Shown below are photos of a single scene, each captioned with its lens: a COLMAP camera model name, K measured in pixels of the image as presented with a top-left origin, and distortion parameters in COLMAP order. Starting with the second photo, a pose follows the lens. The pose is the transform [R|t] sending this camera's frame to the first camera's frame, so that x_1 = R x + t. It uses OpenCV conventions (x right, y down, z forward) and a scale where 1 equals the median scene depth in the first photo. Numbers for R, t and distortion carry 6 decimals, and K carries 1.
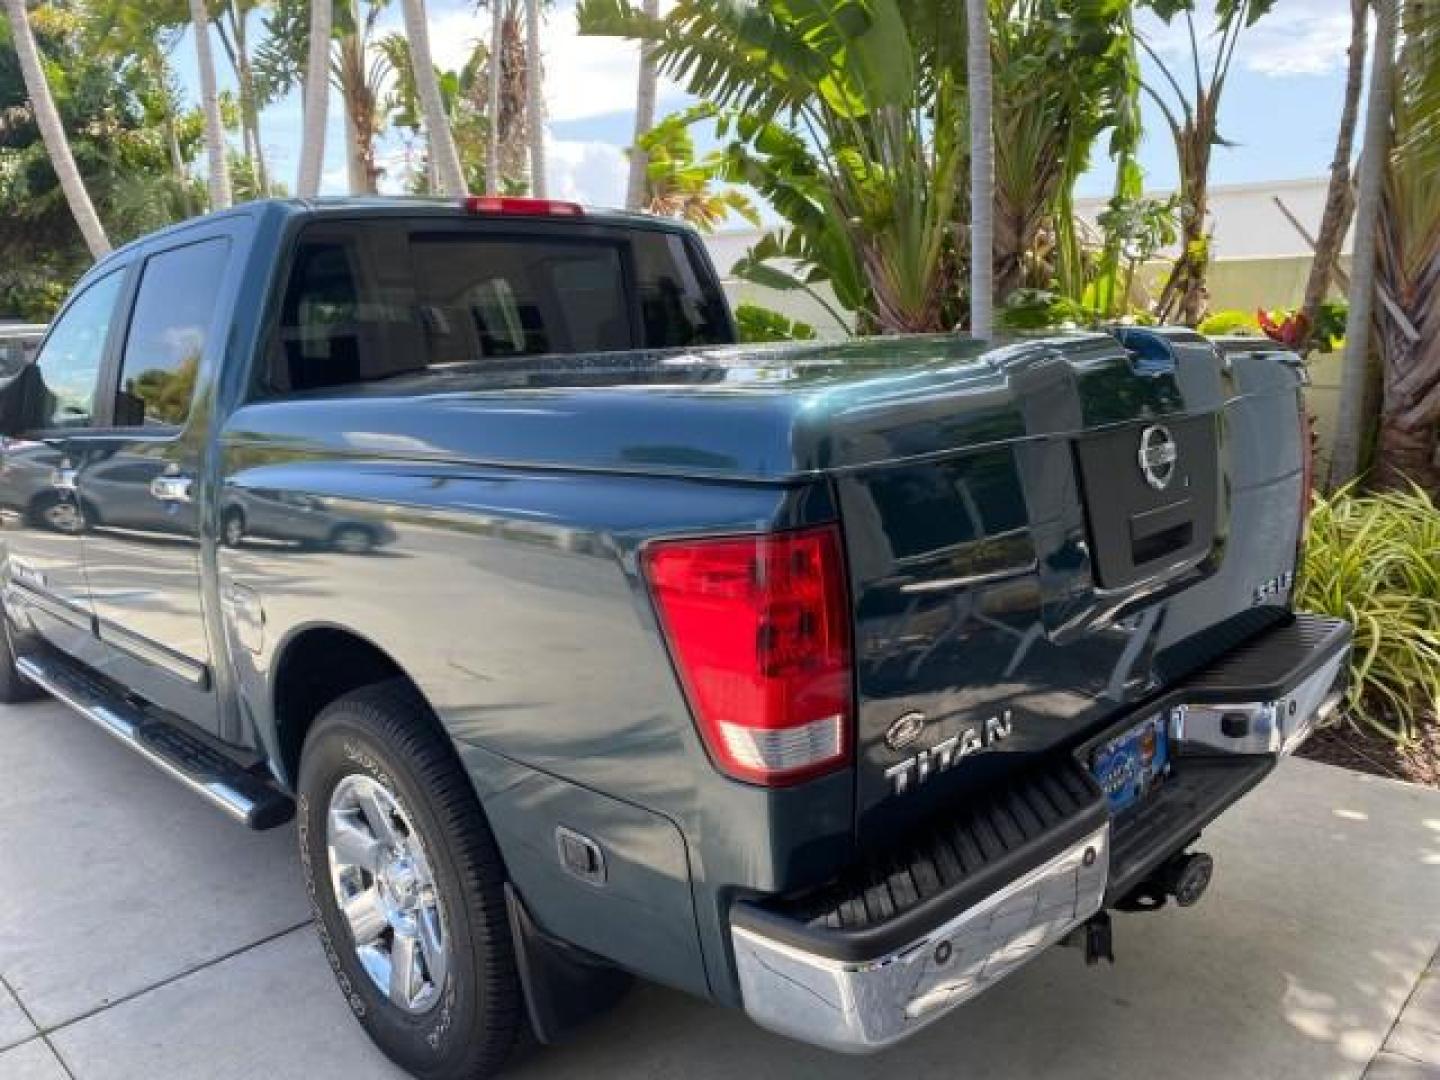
lens RADIAL K [[1120.0, 0, 726.2], [0, 1120.0, 538.1], [0, 0, 1]] dist [0.017714, -0.030728]
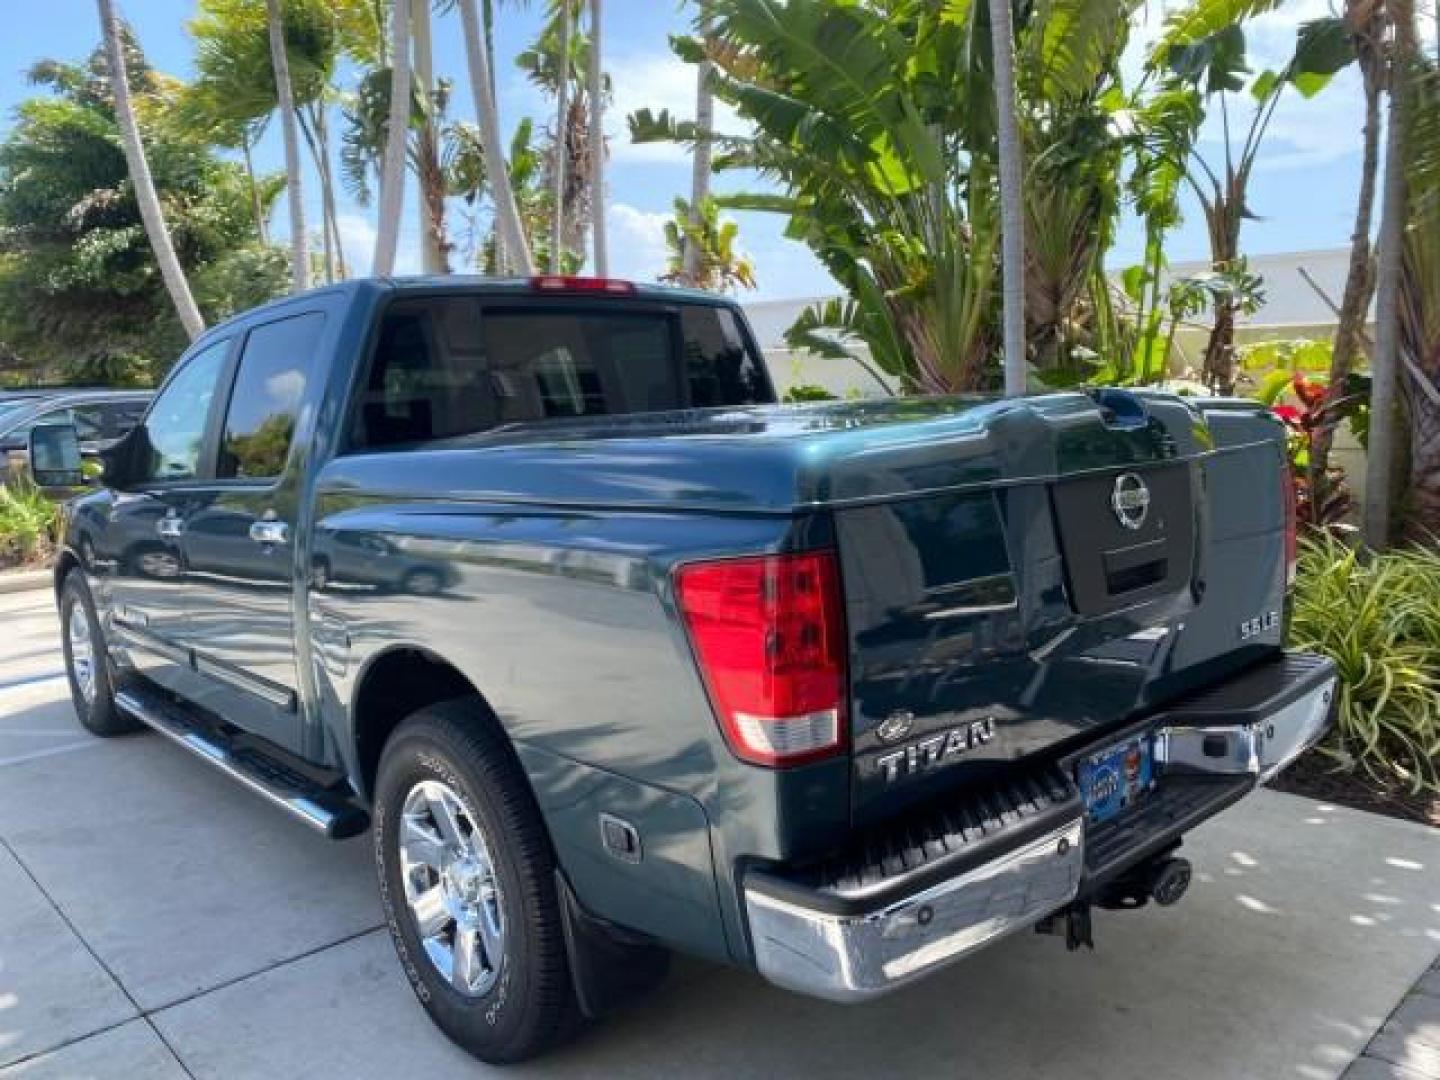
lens RADIAL K [[1120.0, 0, 727.9], [0, 1120.0, 532.5], [0, 0, 1]] dist [0.017714, -0.030728]
pose [[0.998792, 0.004855, -0.048907, 0.021913], [-0.007908, 0.998018, -0.062438, 0.023126], [0.048506, 0.062749, 0.996850, -0.103786]]
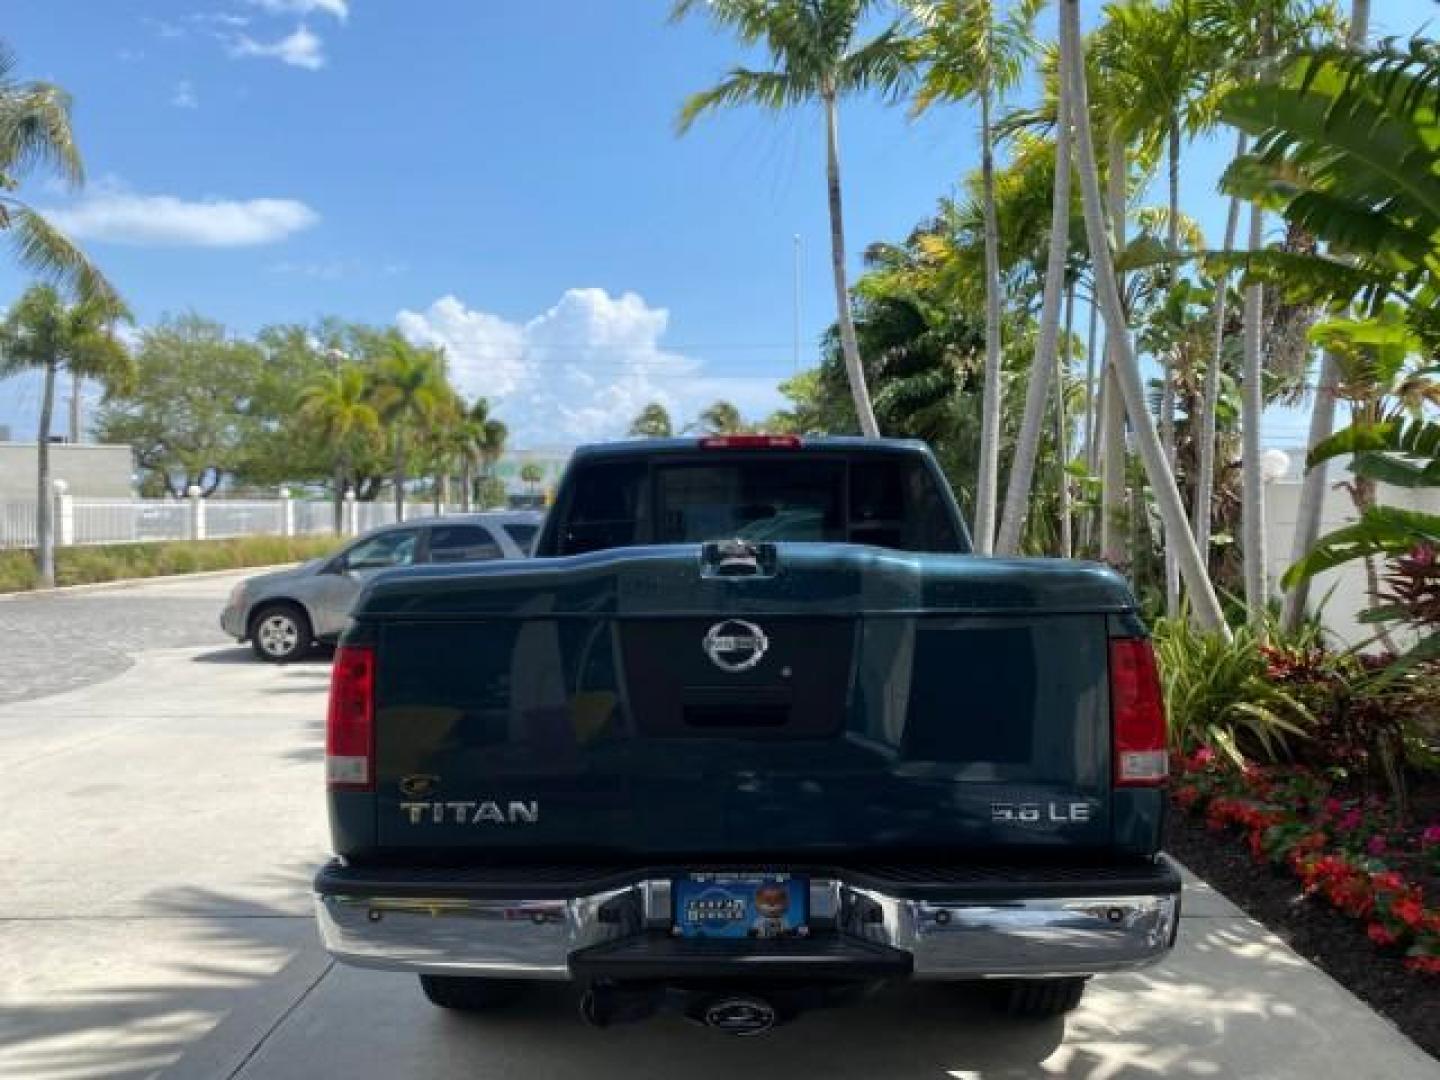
lens RADIAL K [[1120.0, 0, 713.5], [0, 1120.0, 525.5], [0, 0, 1]] dist [0.017714, -0.030728]
pose [[0.676863, 0.022260, -0.735772, 0.878651], [-0.149280, 0.982924, -0.107591, -0.045208], [0.720813, 0.182660, 0.668628, 0.082591]]
